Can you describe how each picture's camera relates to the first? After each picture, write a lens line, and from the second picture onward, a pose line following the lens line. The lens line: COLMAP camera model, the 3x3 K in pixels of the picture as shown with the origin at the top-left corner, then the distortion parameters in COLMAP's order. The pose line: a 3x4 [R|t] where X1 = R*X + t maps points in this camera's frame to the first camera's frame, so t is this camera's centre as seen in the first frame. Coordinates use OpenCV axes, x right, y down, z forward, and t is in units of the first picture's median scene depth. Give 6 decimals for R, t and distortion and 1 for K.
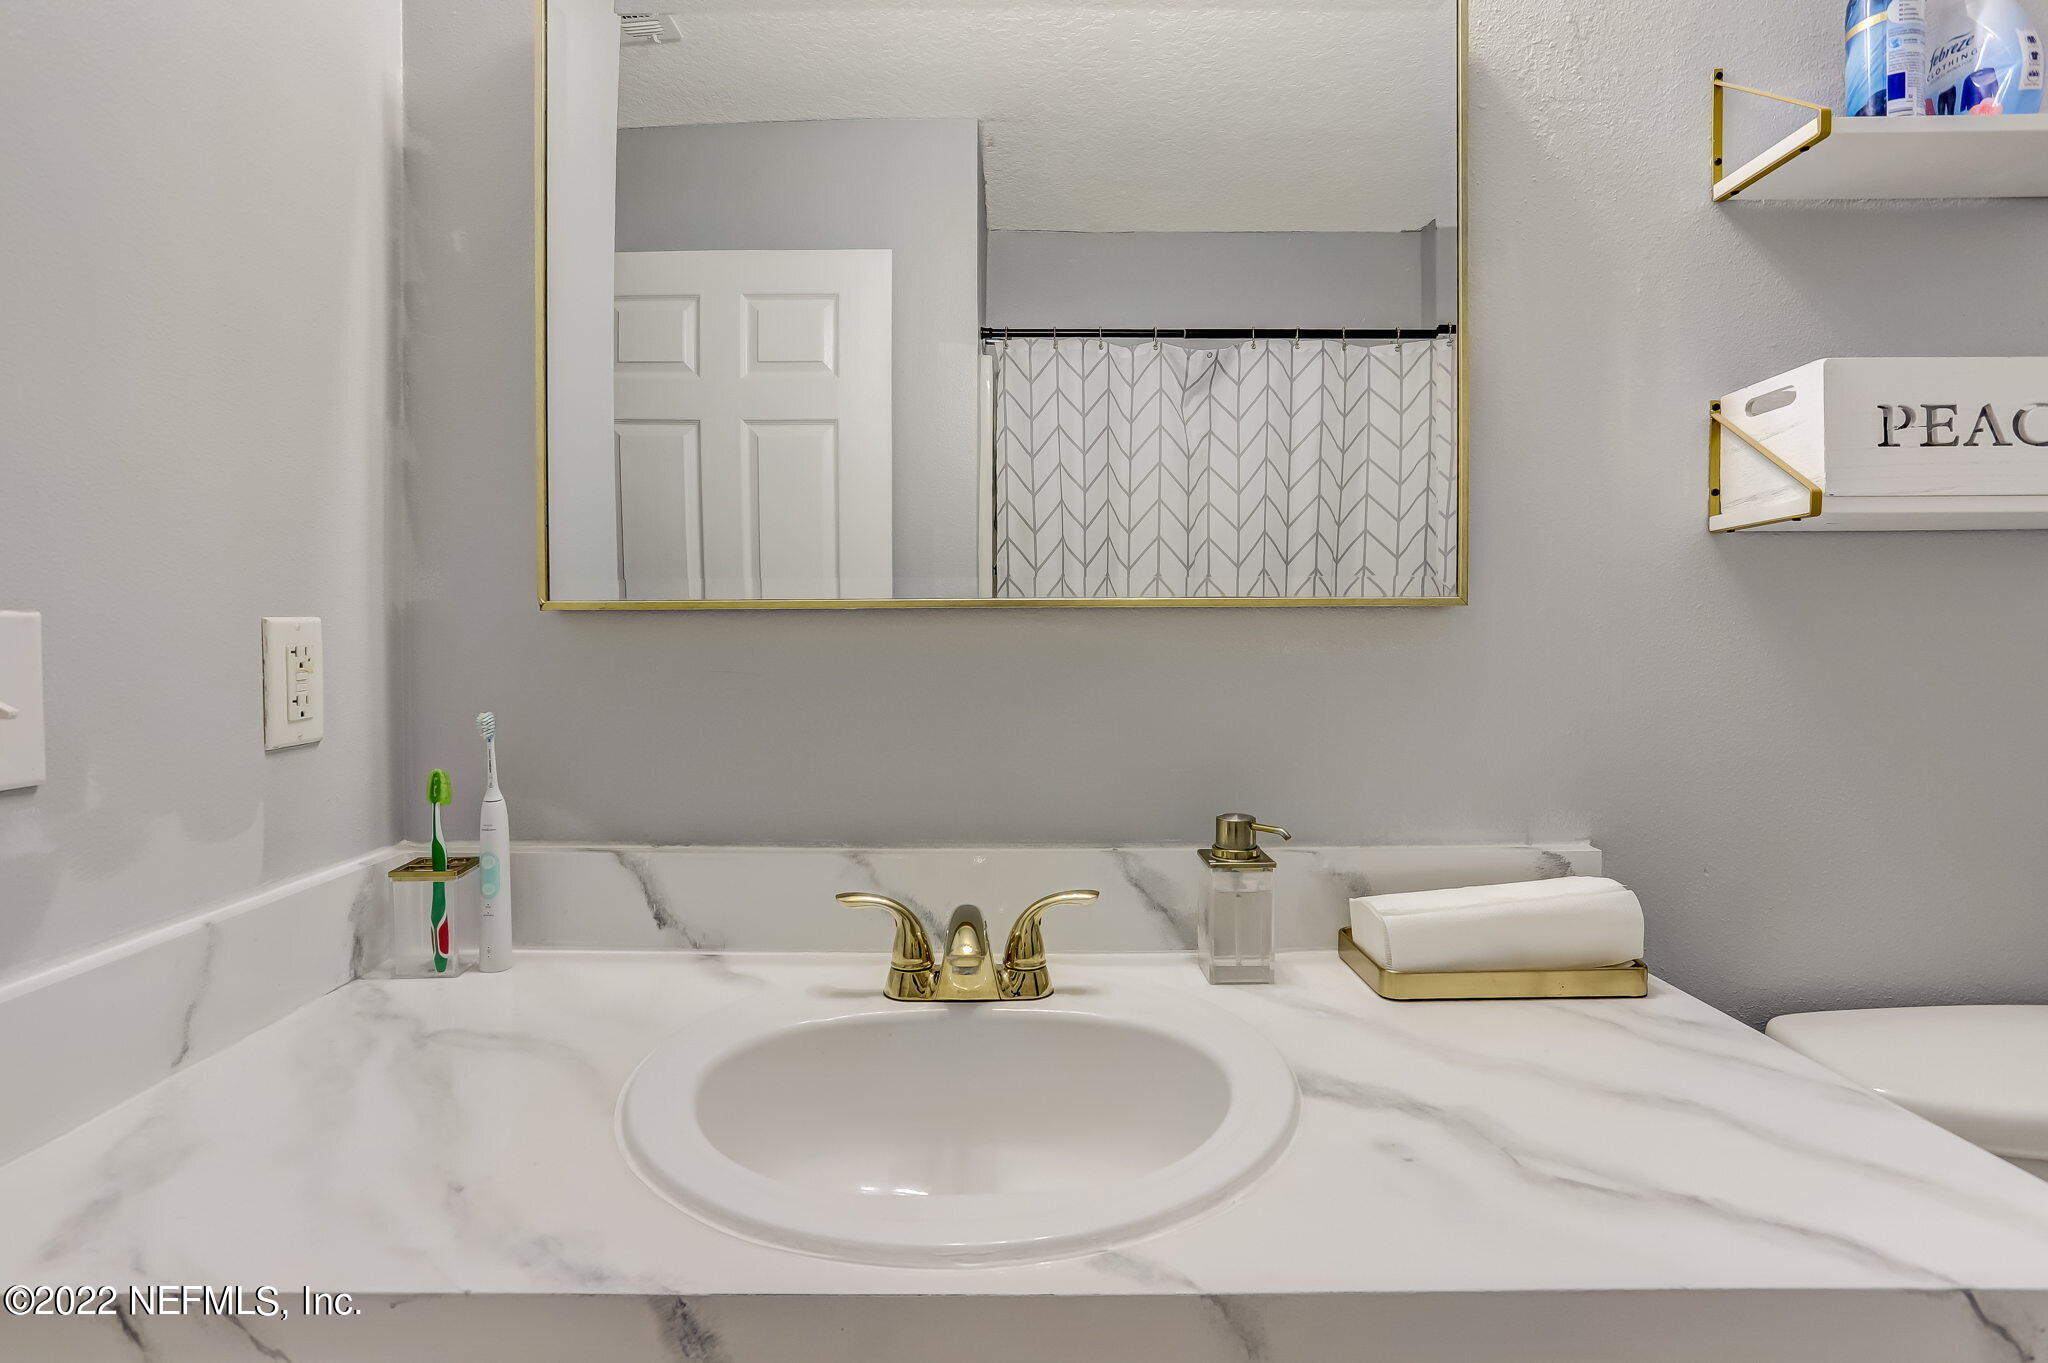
lens RADIAL K [[1013.8, 0, 1020.5], [0, 1013.8, 662.1], [0, 0, 1]] dist [-0.020047, 0.006605]
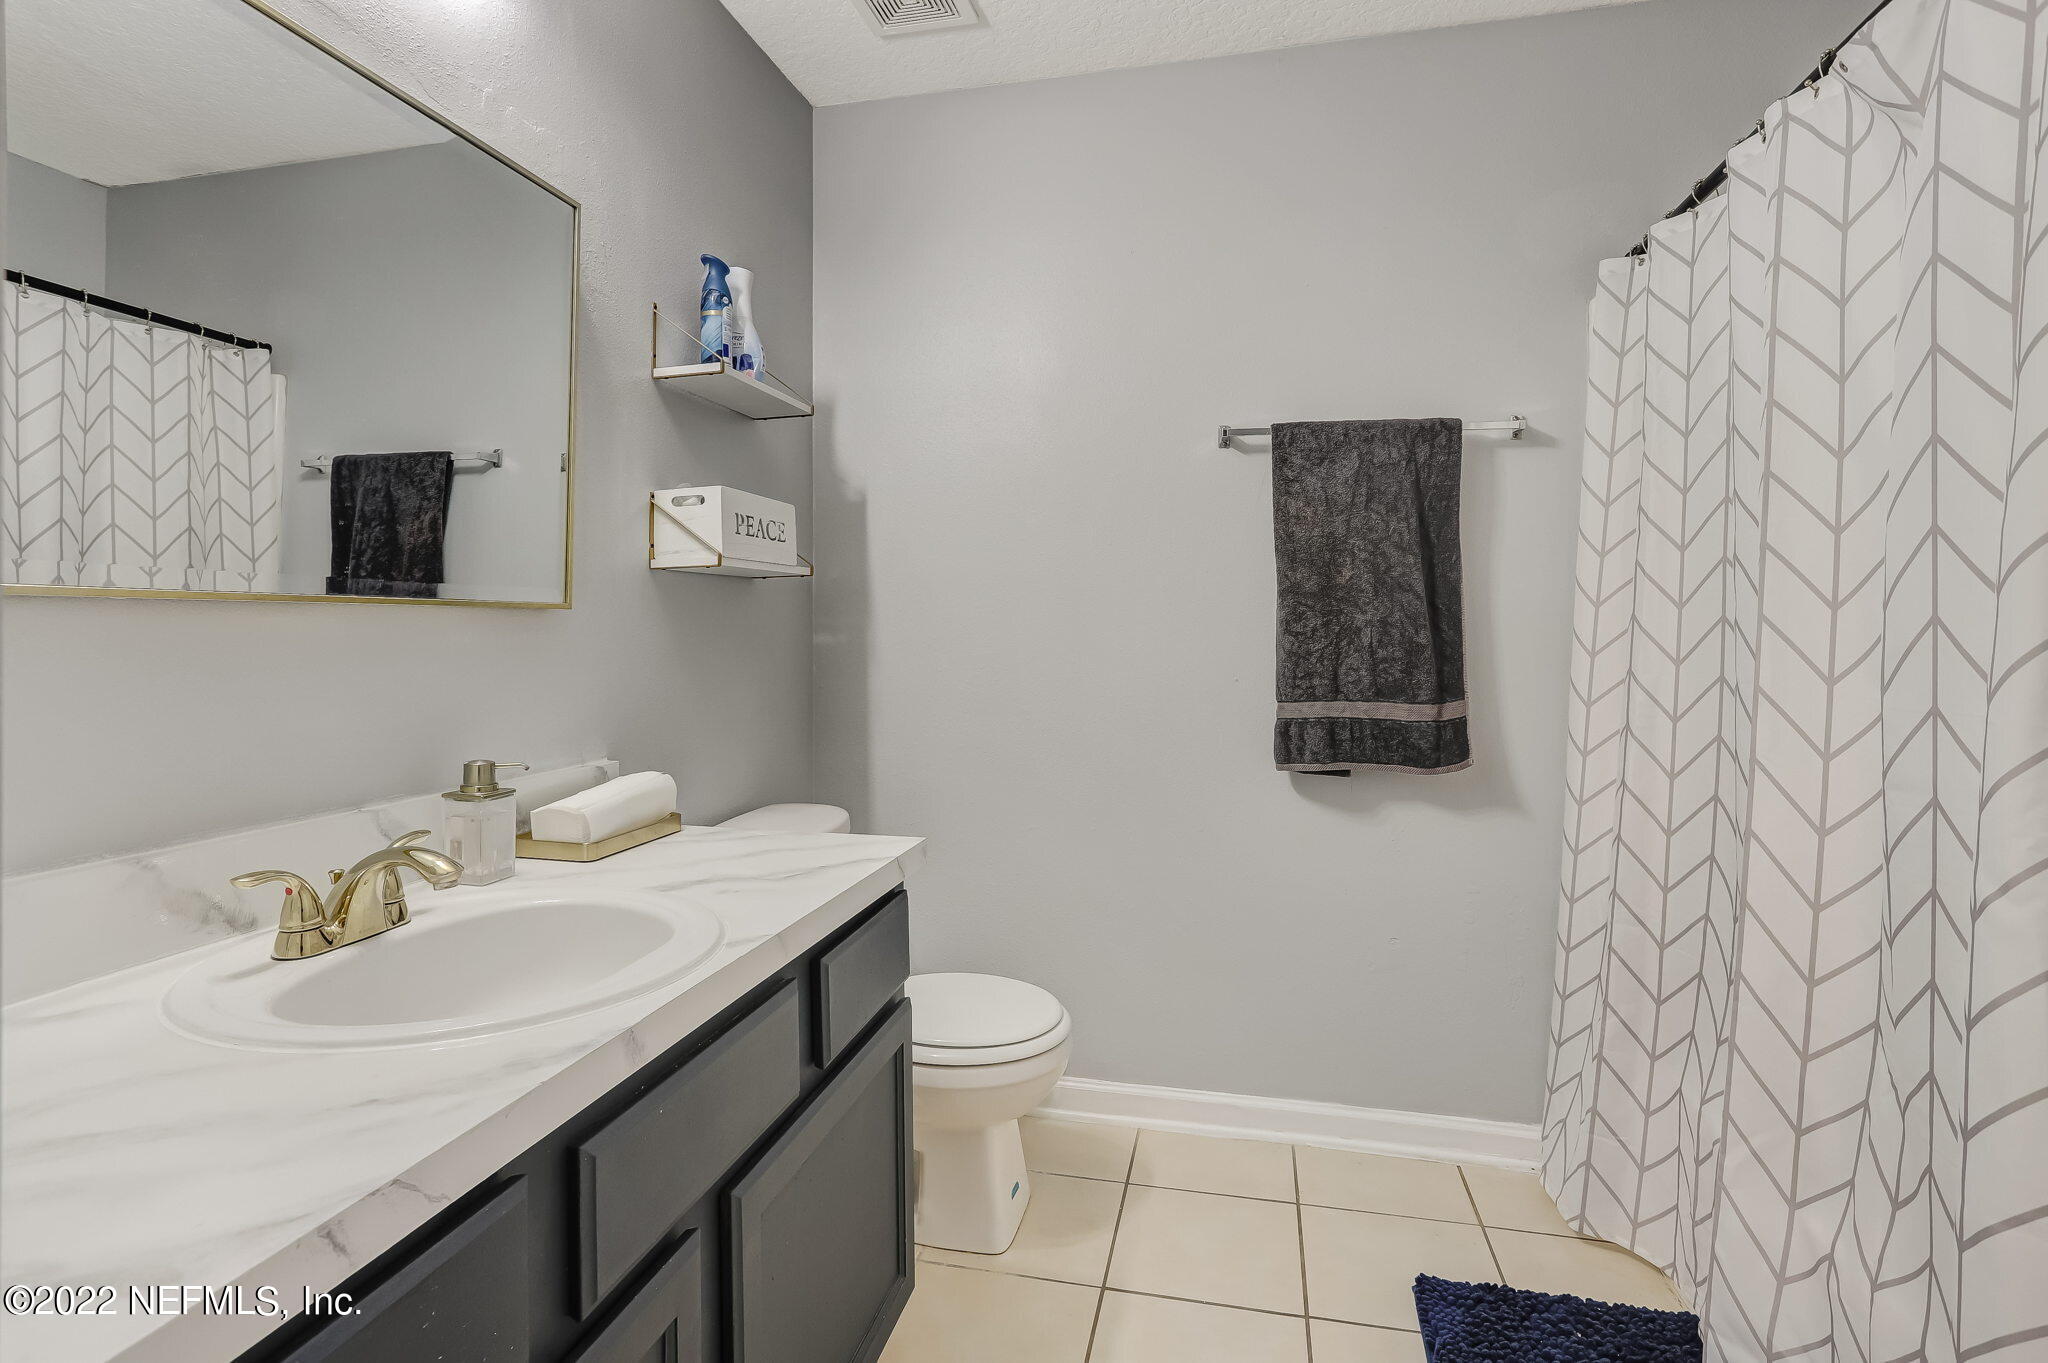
lens RADIAL K [[1013.8, 0, 1023.3], [0, 1013.8, 681.1], [0, 0, 1]] dist [-0.020047, 0.006605]
pose [[0.213283, -0.042265, 0.976076, -0.911745], [0.033344, 0.998797, 0.035963, 0.022561], [-0.976421, 0.024876, 0.214436, 0.015307]]
